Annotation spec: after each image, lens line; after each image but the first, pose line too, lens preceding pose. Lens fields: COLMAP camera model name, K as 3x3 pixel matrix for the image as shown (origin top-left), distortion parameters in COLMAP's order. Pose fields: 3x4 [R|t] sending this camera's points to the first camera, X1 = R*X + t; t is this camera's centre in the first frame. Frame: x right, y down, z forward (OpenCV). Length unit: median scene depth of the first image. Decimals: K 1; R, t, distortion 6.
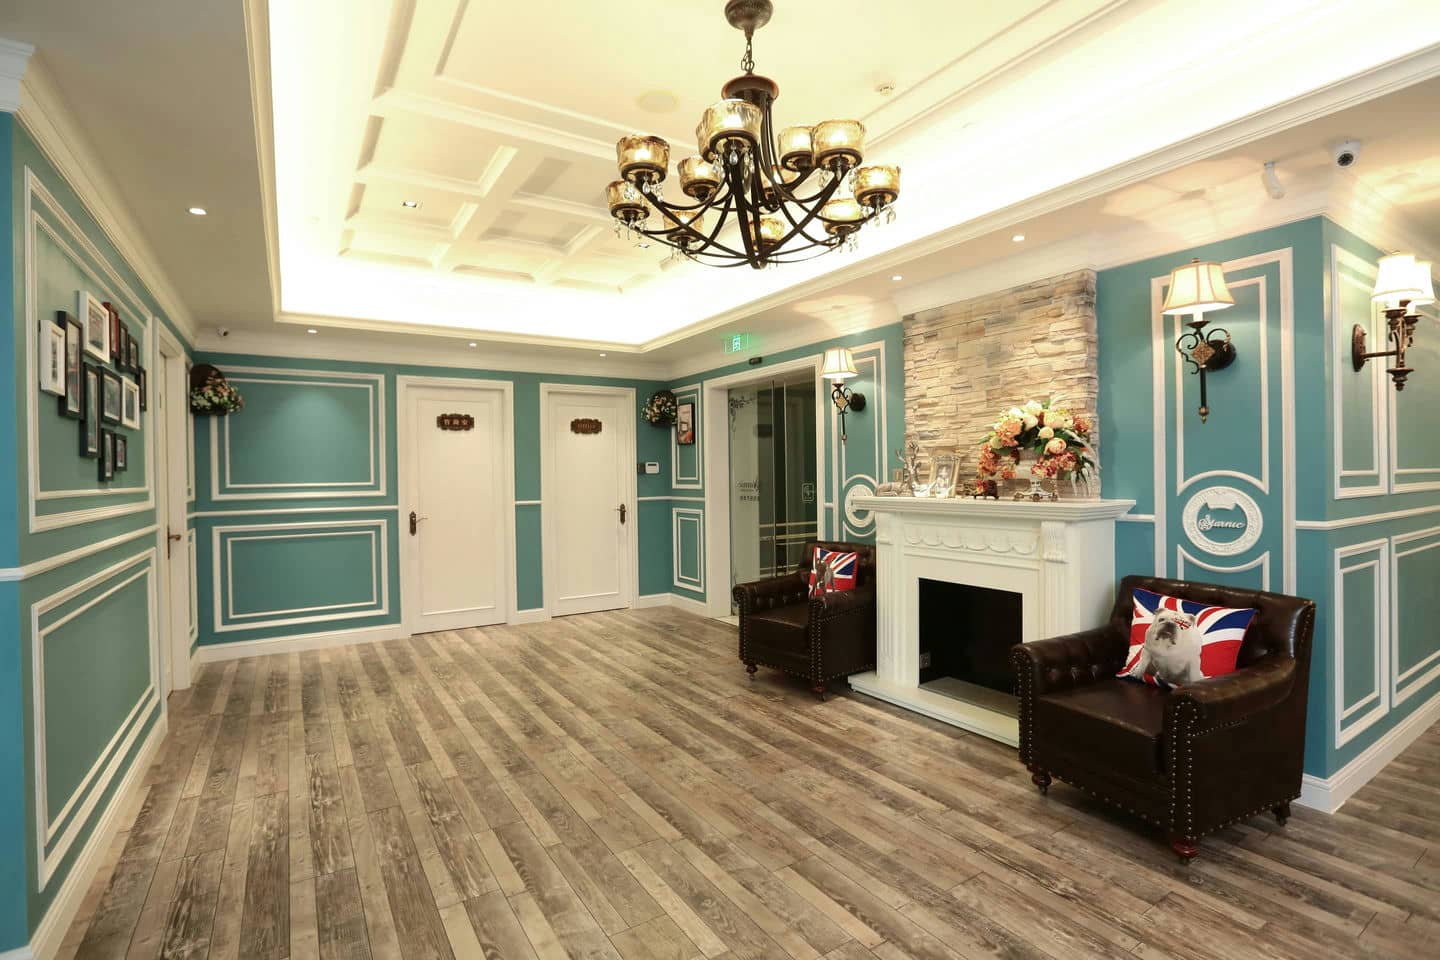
lens RADIAL K [[682.7, 0, 720.0], [0, 682.7, 480.0], [0, 0, 1]] dist [-0.050522, 0.021718]
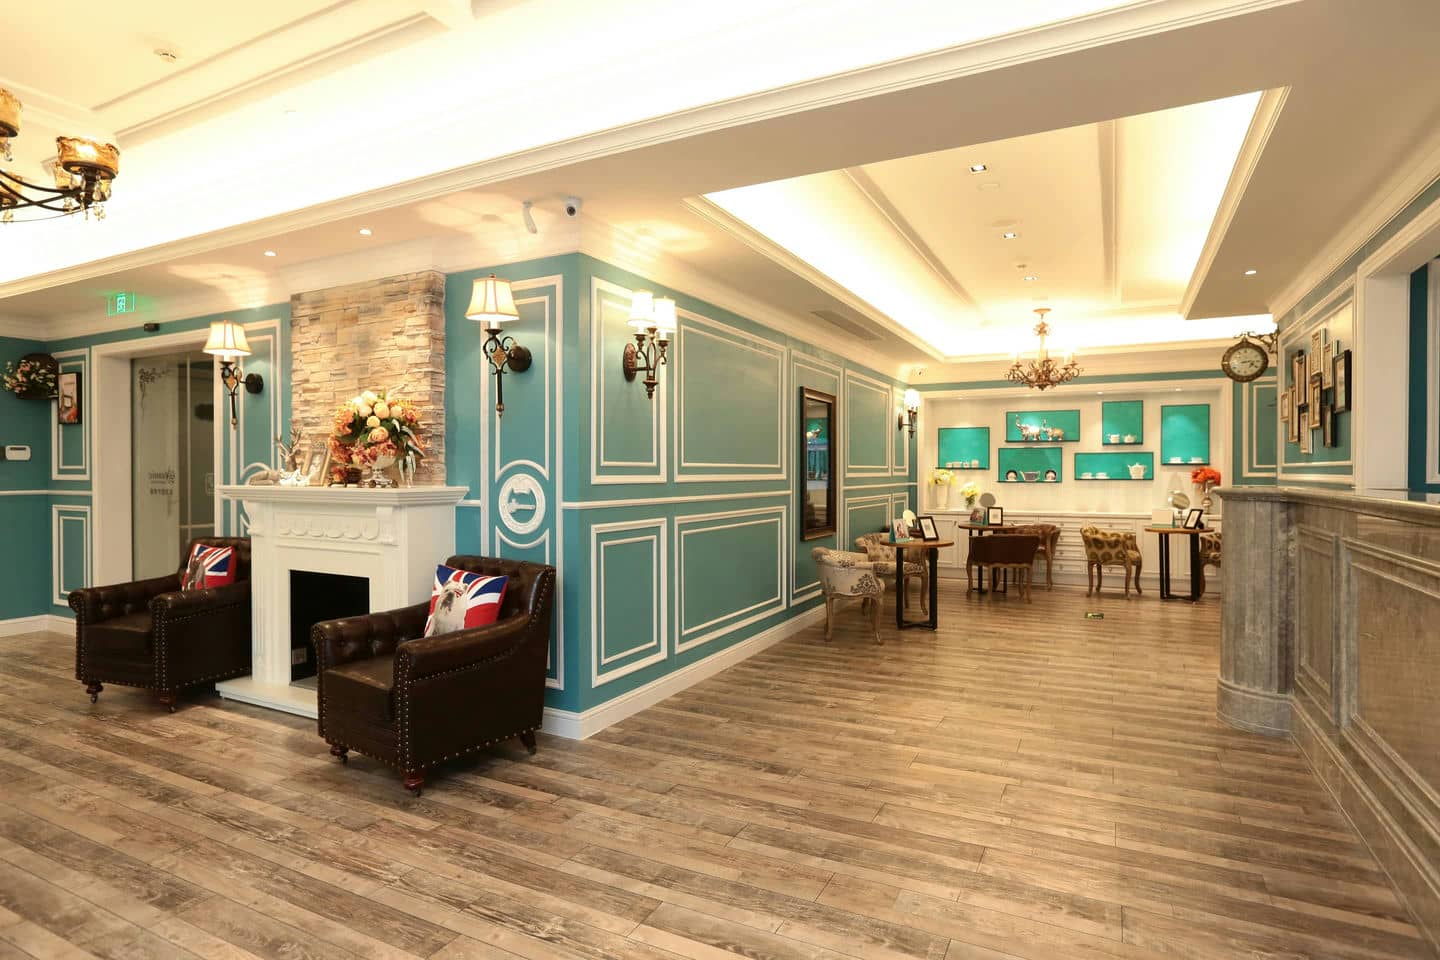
lens RADIAL K [[780.0, 0, 720.0], [0, 780.0, 480.0], [0, 0, 1]] dist [-0.048466, 0.033458]
pose [[0.867853, 0.008137, 0.496754, 0.326237], [-0.007921, 0.999965, -0.002541, 0.017760], [-0.496758, -0.001729, 0.867888, -0.285202]]
